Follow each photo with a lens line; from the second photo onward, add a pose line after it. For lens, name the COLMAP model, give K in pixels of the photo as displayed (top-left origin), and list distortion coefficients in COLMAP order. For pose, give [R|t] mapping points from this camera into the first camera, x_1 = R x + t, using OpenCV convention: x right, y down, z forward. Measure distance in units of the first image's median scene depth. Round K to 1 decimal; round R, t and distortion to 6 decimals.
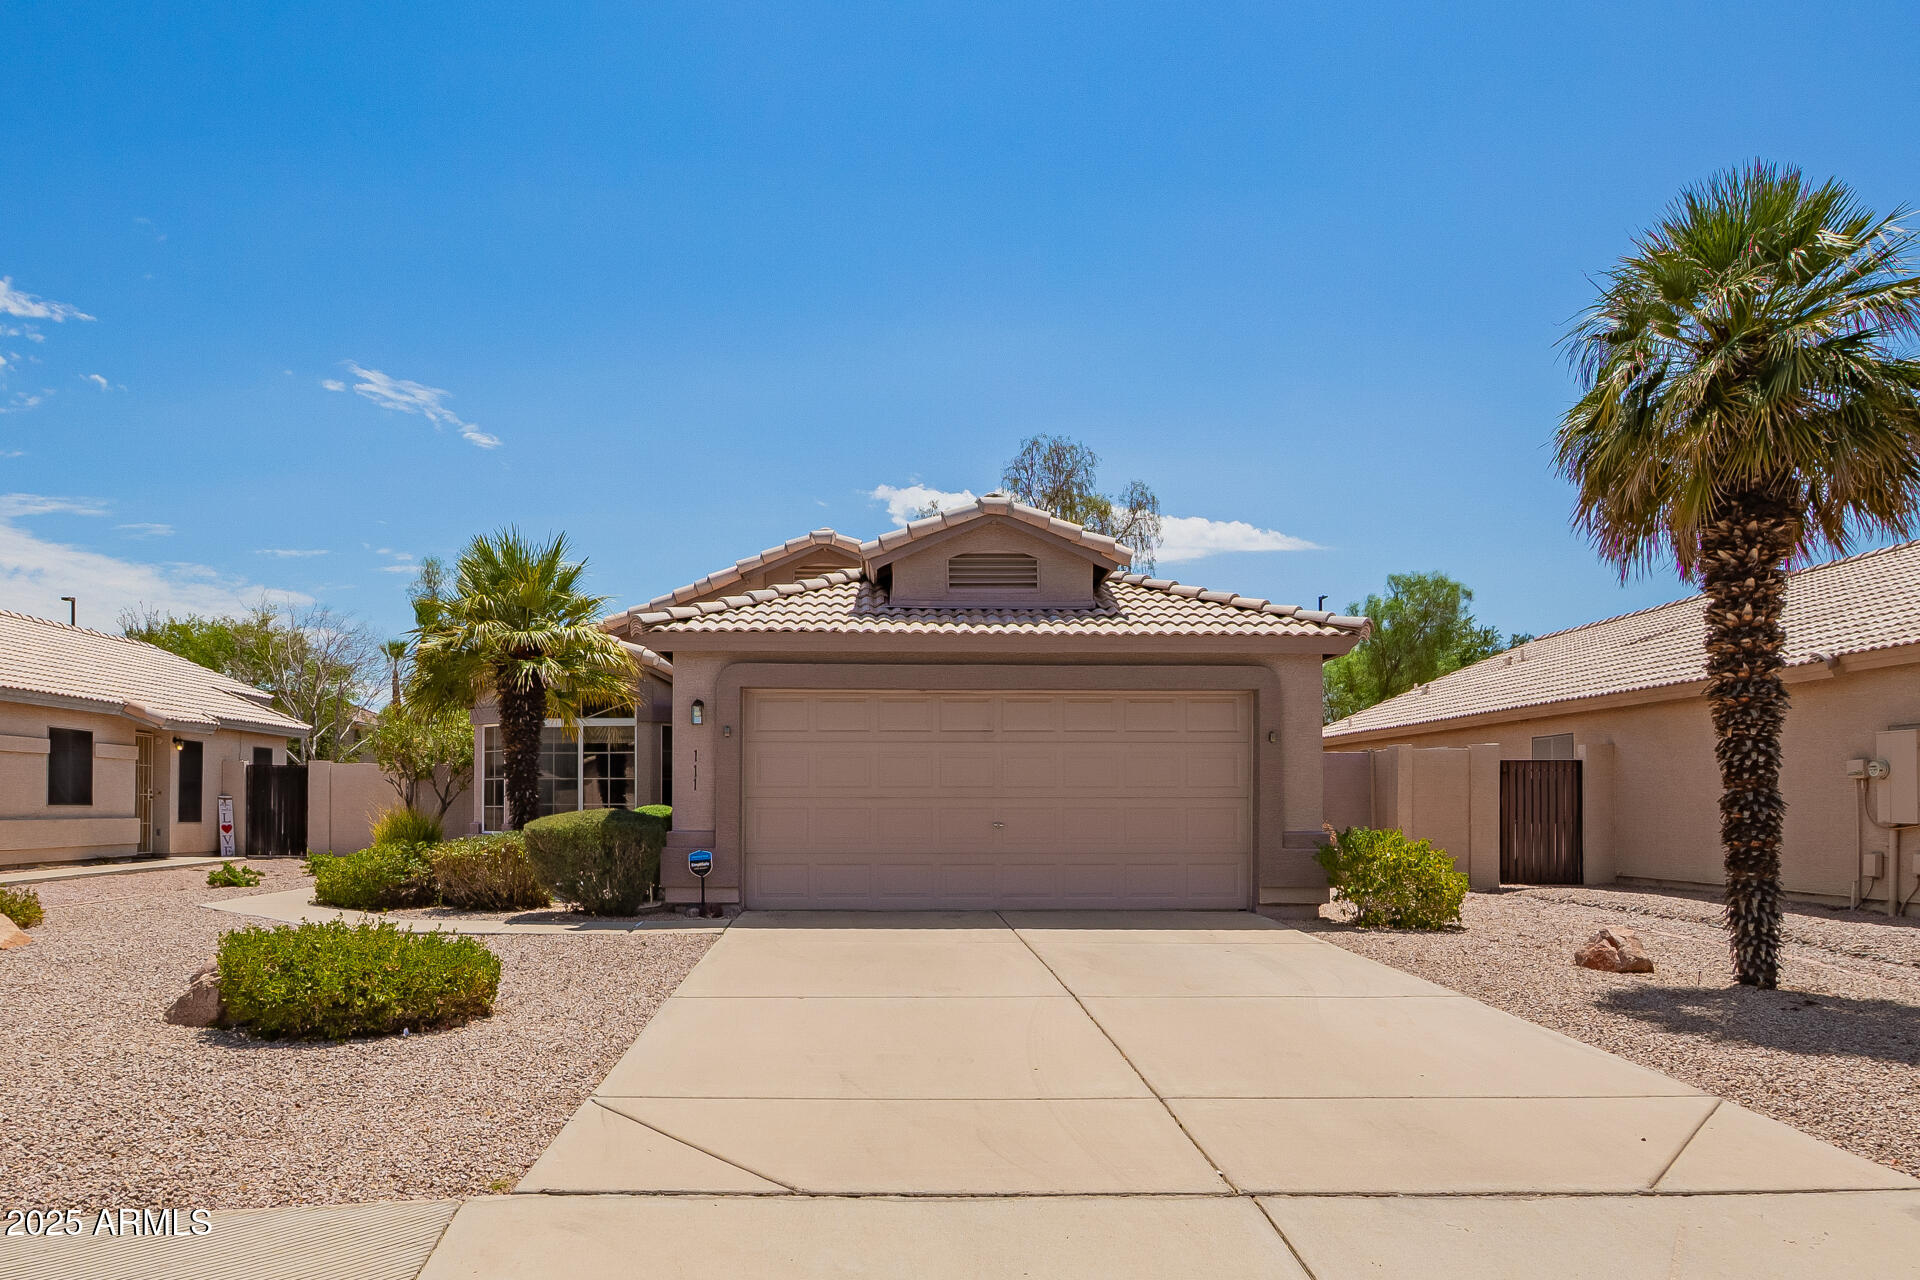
lens RADIAL K [[1287.2, 0, 959.0], [0, 1287.2, 773.4], [0, 0, 1]] dist [-0.007500, -0.001158]
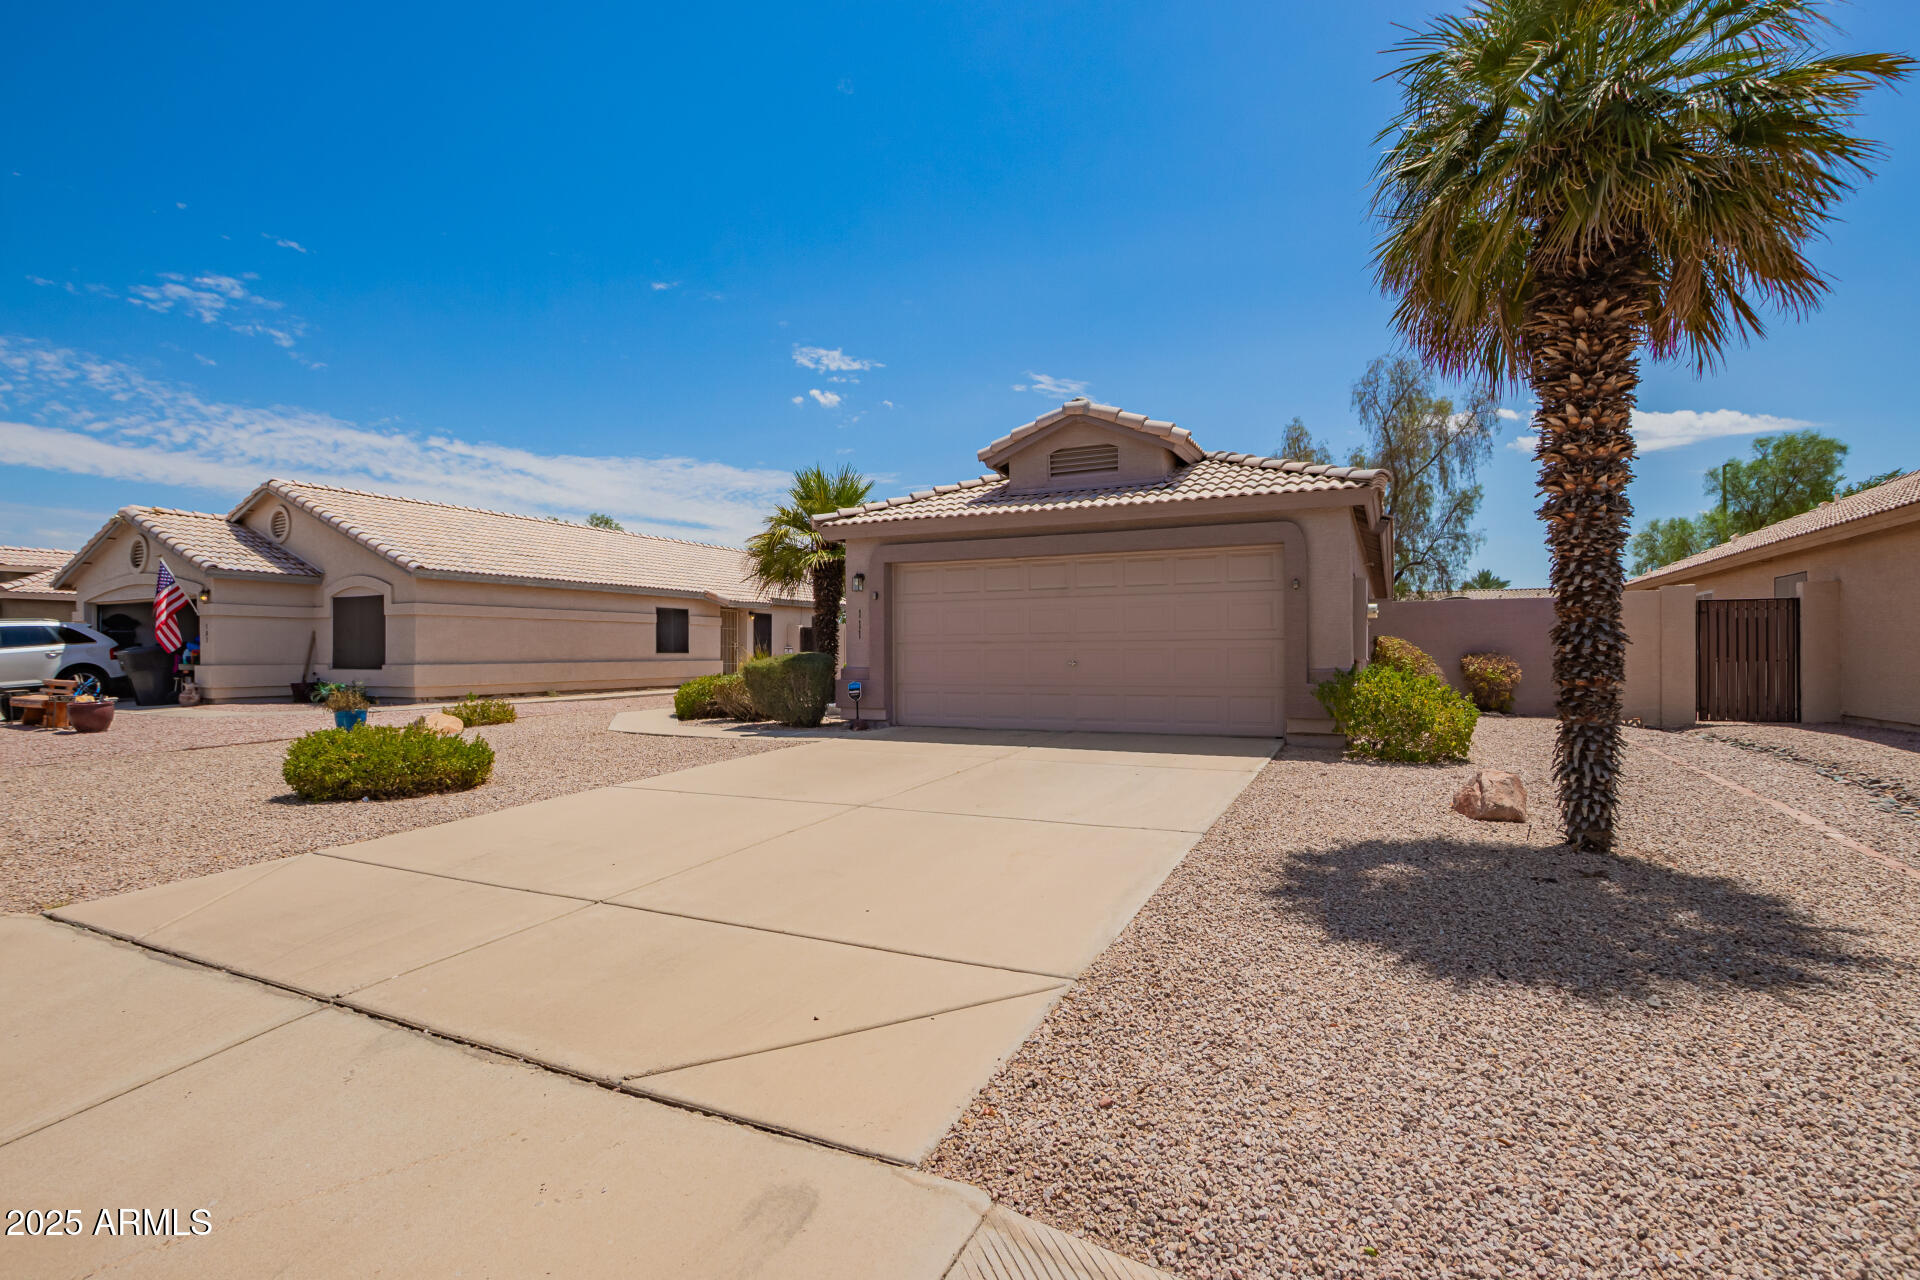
lens RADIAL K [[892.4, 0, 960.0], [0, 892.4, 640.0], [0, 0, 1]] dist [-0.018300, 0.000179]
pose [[0.902648, -0.011747, -0.430220, 0.303379], [0.016852, 0.999826, 0.008057, 0.008906], [0.430050, -0.014523, 0.902688, 0.173256]]
